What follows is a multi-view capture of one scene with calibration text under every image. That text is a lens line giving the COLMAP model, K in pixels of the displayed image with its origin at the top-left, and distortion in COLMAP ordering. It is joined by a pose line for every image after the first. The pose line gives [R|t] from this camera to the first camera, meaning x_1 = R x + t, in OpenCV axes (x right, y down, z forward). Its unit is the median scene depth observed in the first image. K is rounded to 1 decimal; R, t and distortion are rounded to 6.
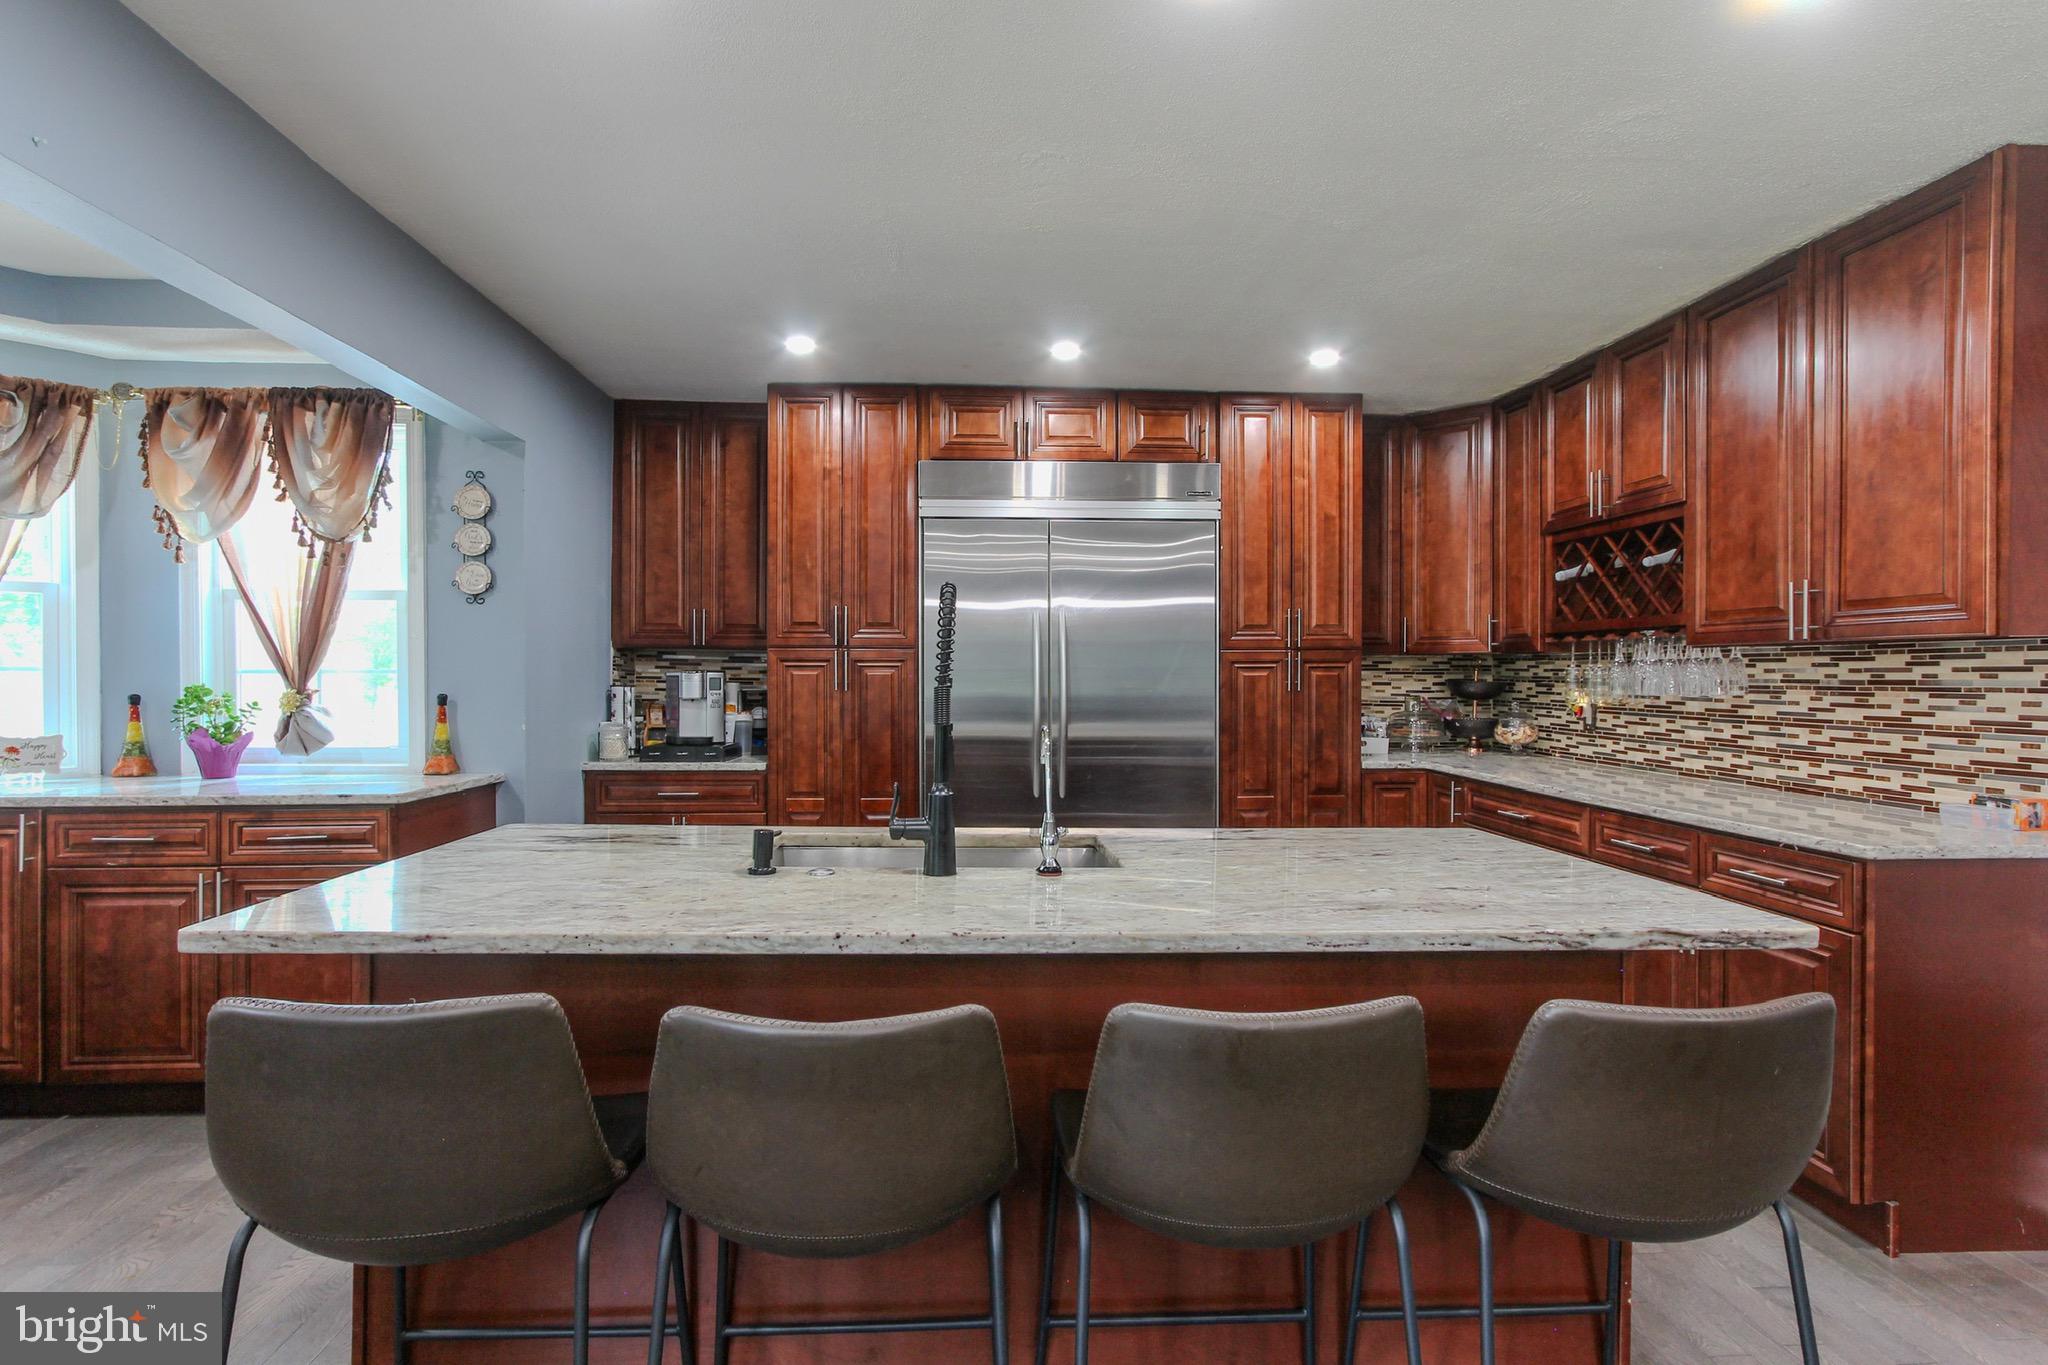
lens RADIAL K [[949.9, 0, 1024.0], [0, 949.9, 682.5], [0, 0, 1]] dist [0.000256, 0.000750]
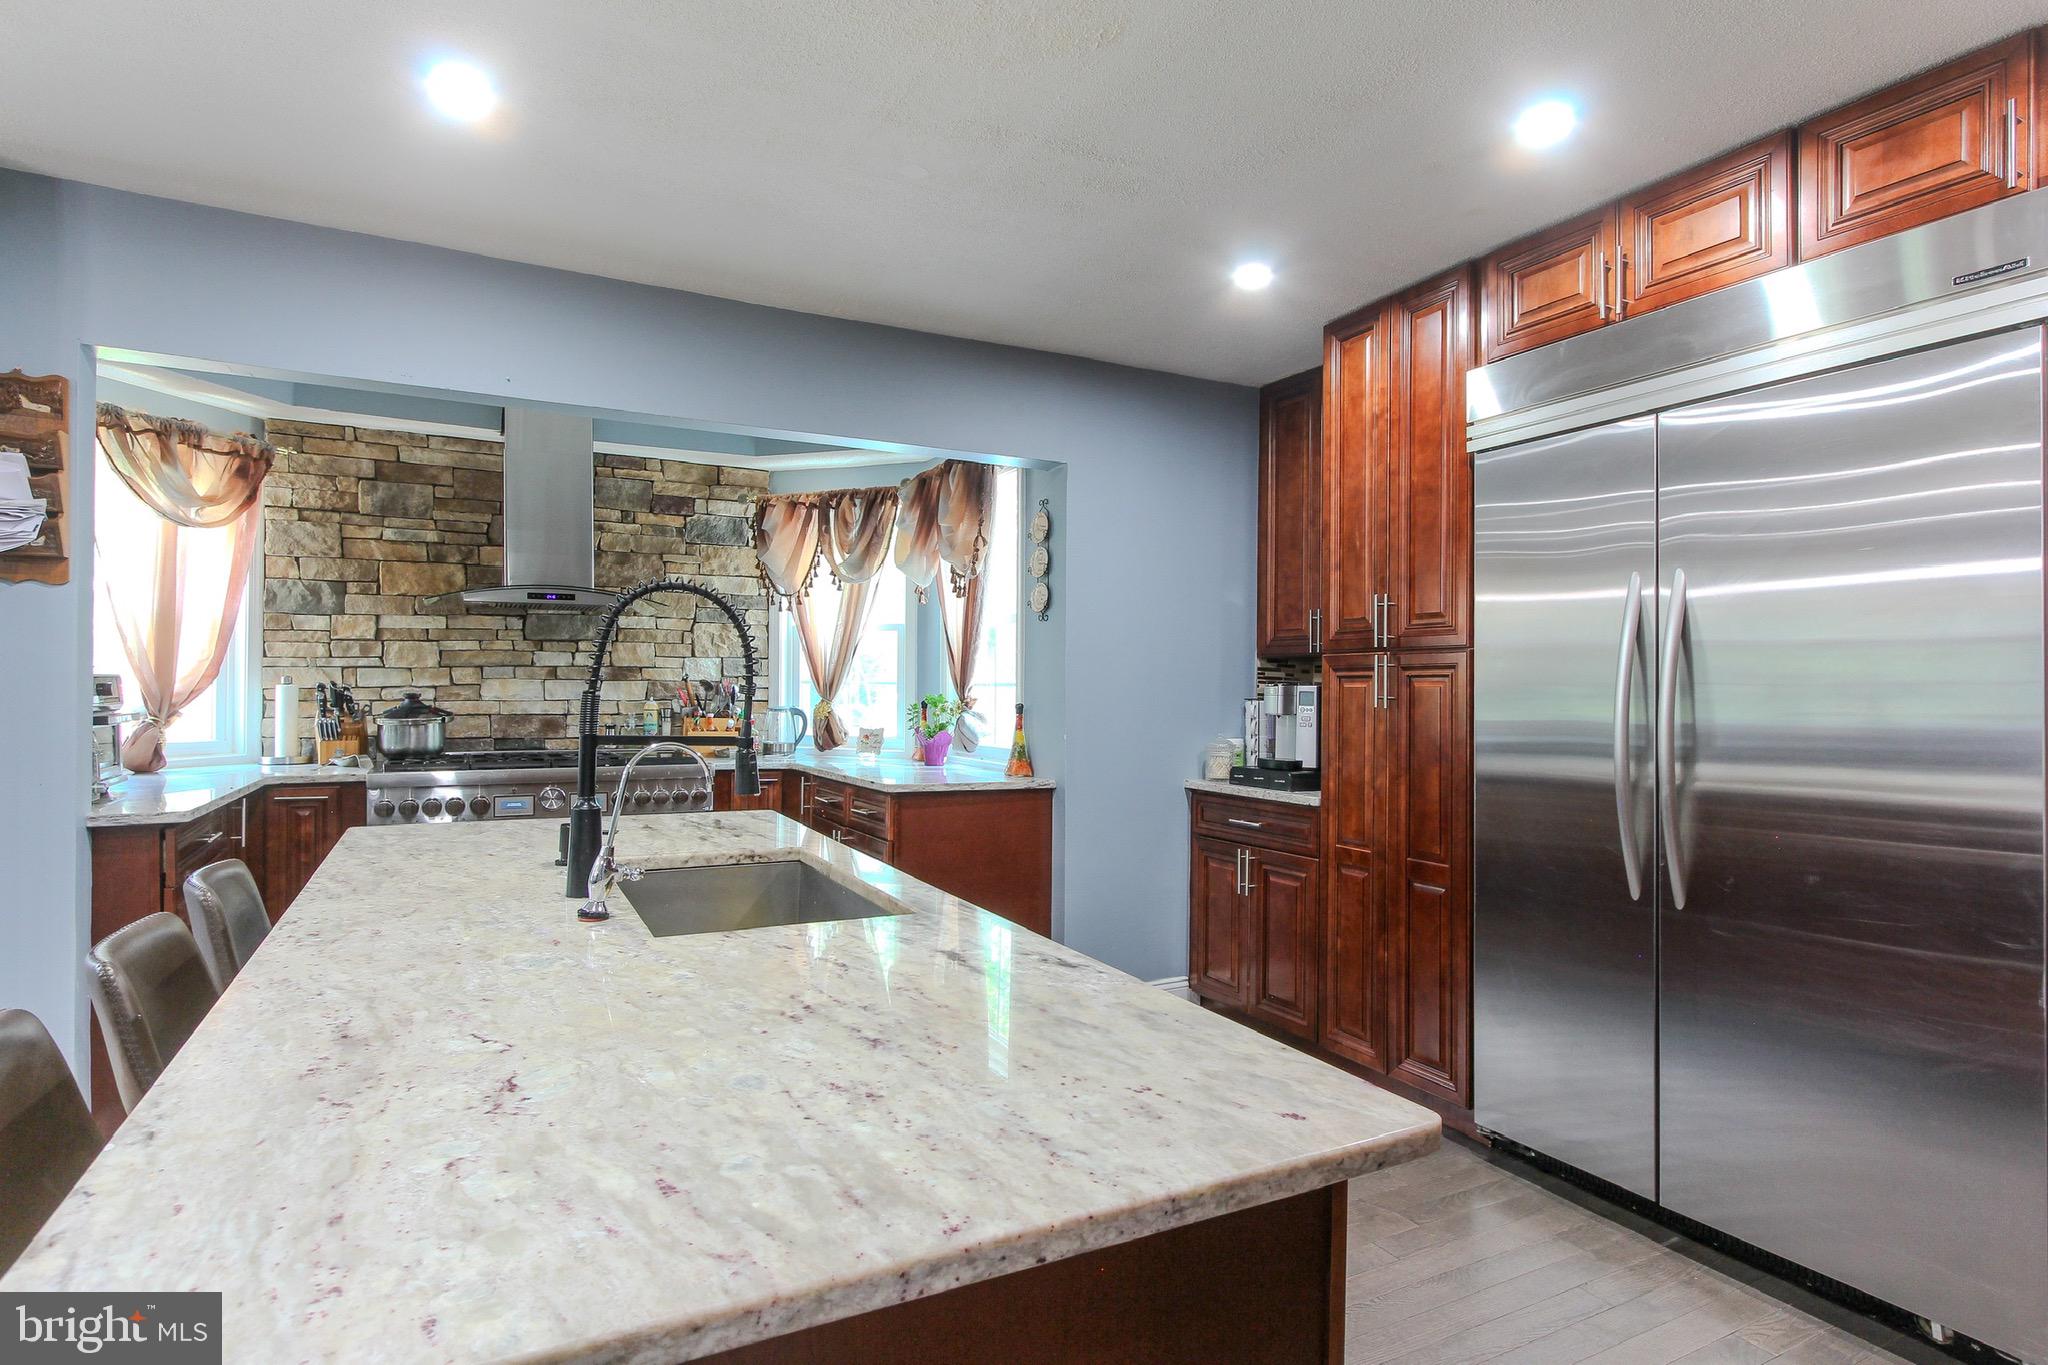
lens RADIAL K [[1063.9, 0, 1035.3], [0, 1063.9, 688.6], [0, 0, 1]] dist [-0.000269, -0.000457]
pose [[0.431855, 0.001450, -0.901942, 0.435210], [-0.012479, 0.999913, -0.004368, -0.000145], [0.901857, 0.013142, 0.431835, 0.395798]]
